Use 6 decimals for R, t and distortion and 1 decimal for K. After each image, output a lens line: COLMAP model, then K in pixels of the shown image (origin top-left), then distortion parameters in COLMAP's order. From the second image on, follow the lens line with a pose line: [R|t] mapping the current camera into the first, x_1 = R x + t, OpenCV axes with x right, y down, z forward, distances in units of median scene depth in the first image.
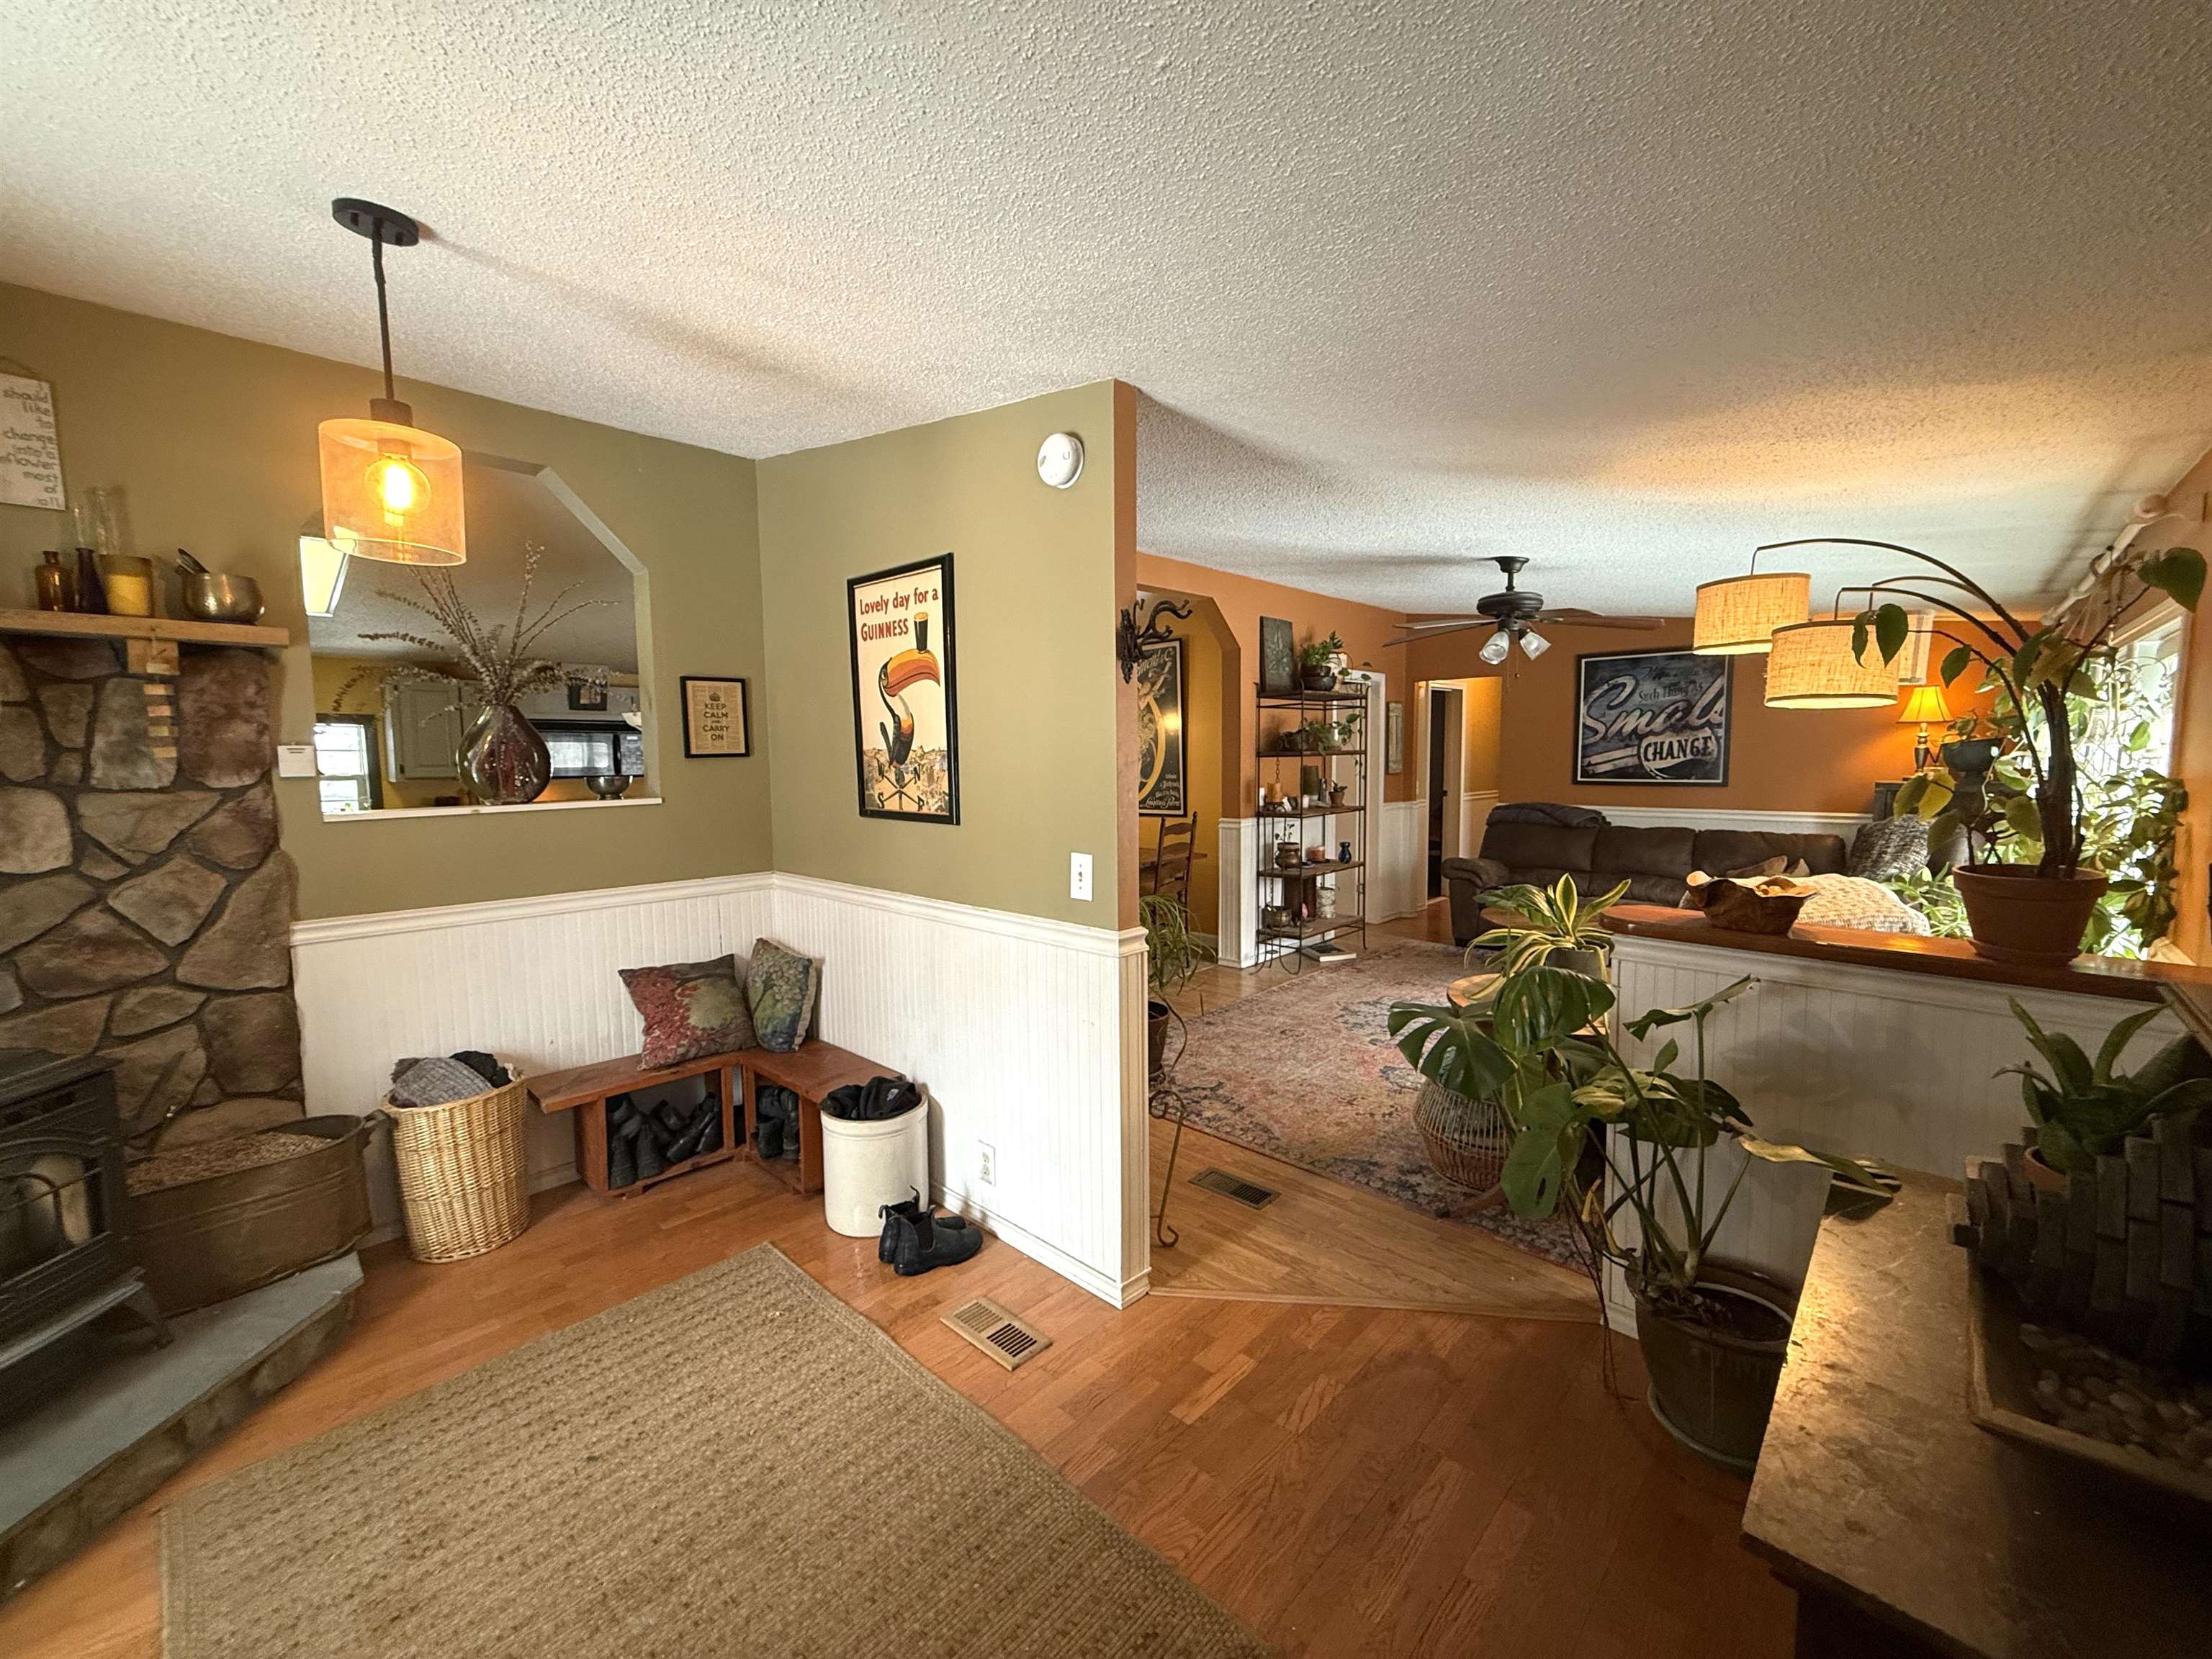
lens RADIAL K [[877.8, 0, 1103.1], [0, 877.8, 832.1], [0, 0, 1]] dist [0.001586, -0.000088]
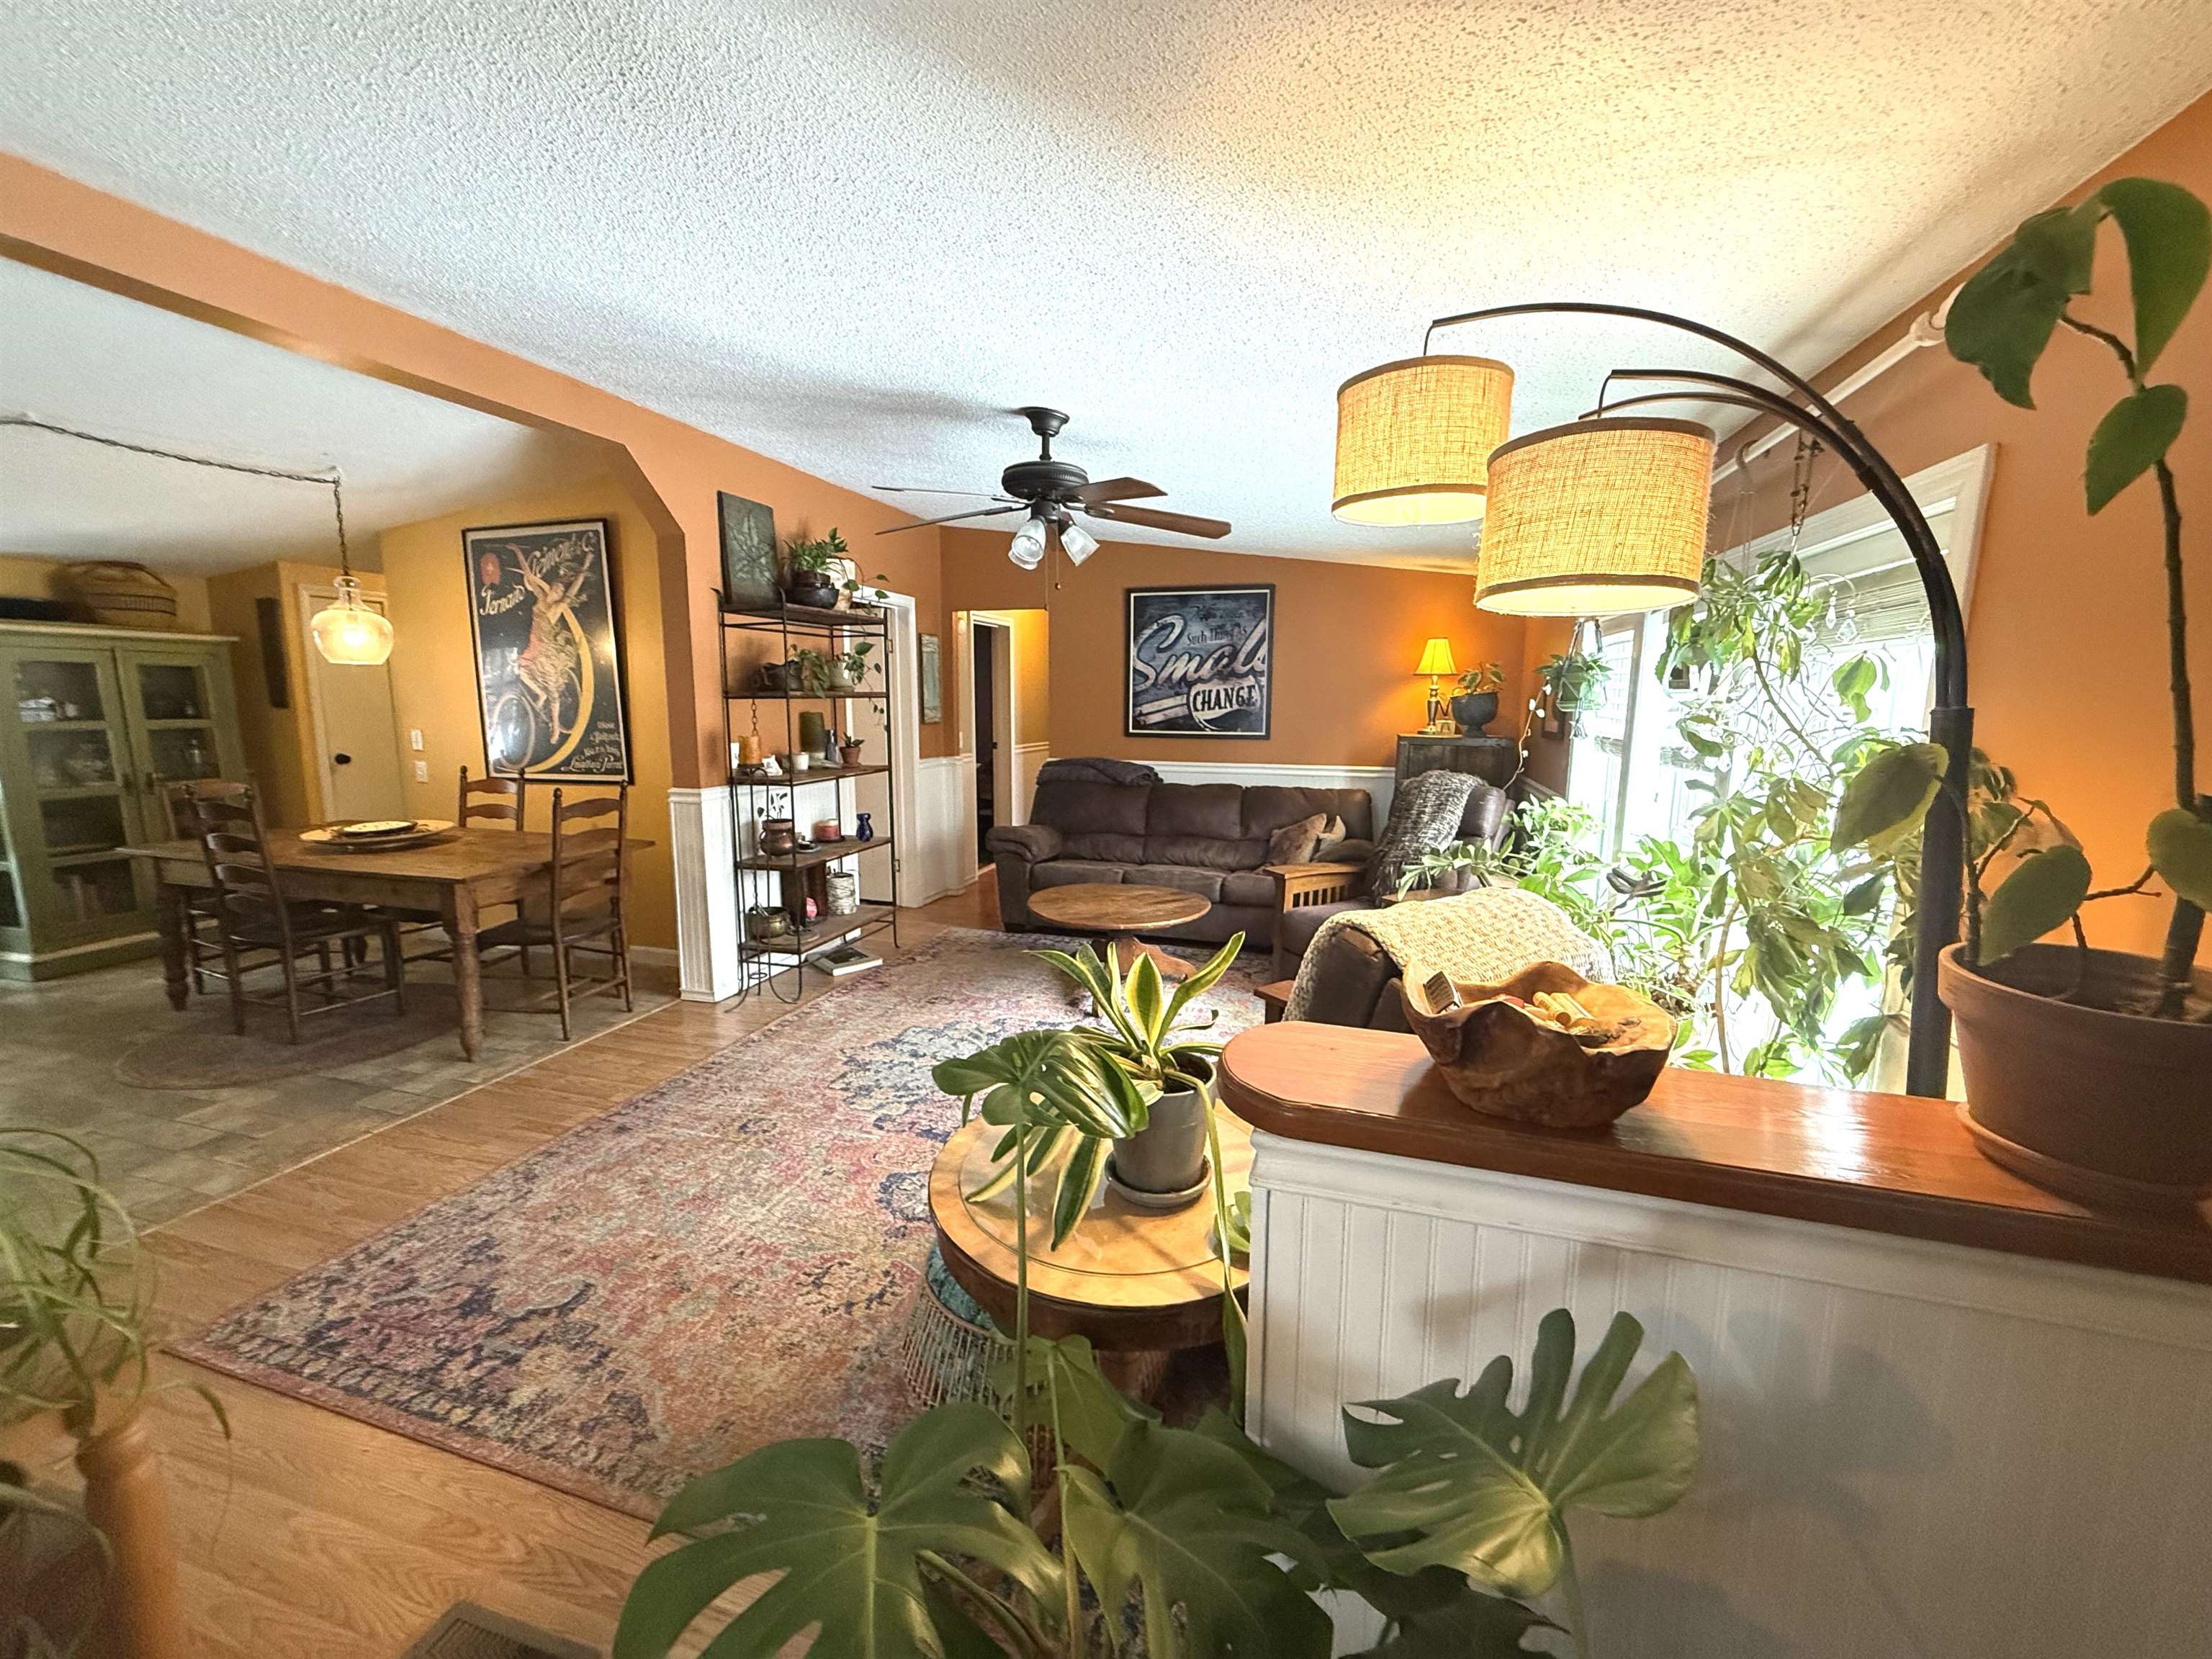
lens RADIAL K [[877.8, 0, 1103.1], [0, 877.8, 832.1], [0, 0, 1]] dist [0.001586, -0.000088]
pose [[0.890087, -0.050589, 0.452974, 0.119560], [0.023221, 0.997564, 0.065780, -0.018571], [-0.455198, -0.048031, 0.889094, 0.238057]]
